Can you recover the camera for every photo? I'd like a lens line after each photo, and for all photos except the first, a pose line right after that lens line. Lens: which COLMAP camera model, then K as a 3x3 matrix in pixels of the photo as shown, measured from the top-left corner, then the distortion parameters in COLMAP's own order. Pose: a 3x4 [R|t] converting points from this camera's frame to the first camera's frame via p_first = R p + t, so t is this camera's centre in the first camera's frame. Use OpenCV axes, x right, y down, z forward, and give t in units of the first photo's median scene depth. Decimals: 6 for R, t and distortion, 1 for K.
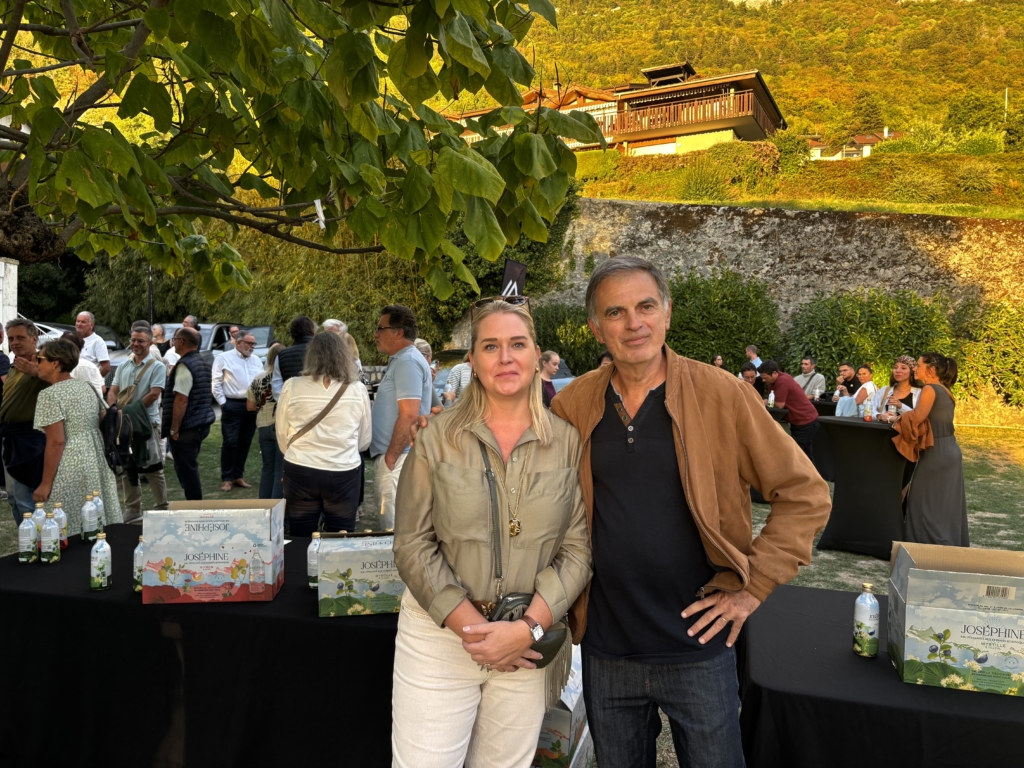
lens RADIAL K [[779.3, 0, 514.3], [0, 779.3, 384.2], [0, 0, 1]] dist [0.009414, 0.000736]
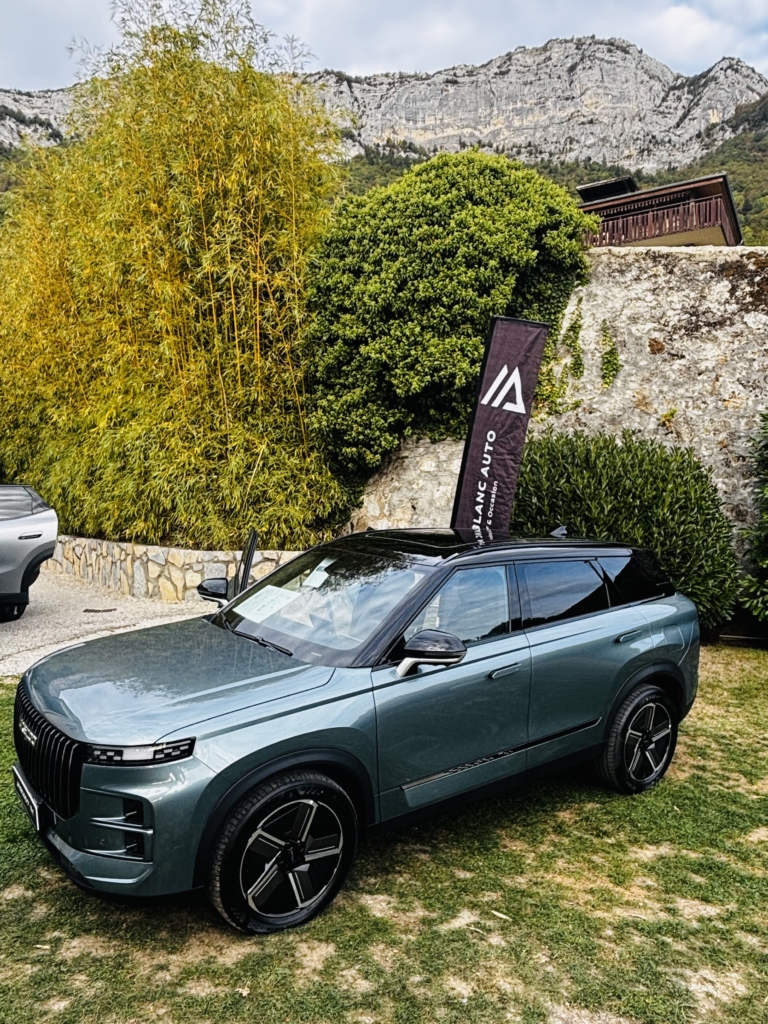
lens RADIAL K [[754.3, 0, 382.3], [0, 754.3, 515.2], [0, 0, 1]] dist [0.005132, 0.000829]
pose [[0.998593, -0.014475, -0.051019, -0.039493], [0.012553, 0.999206, -0.037799, -0.028674], [0.051526, 0.037106, 0.997982, 0.458107]]
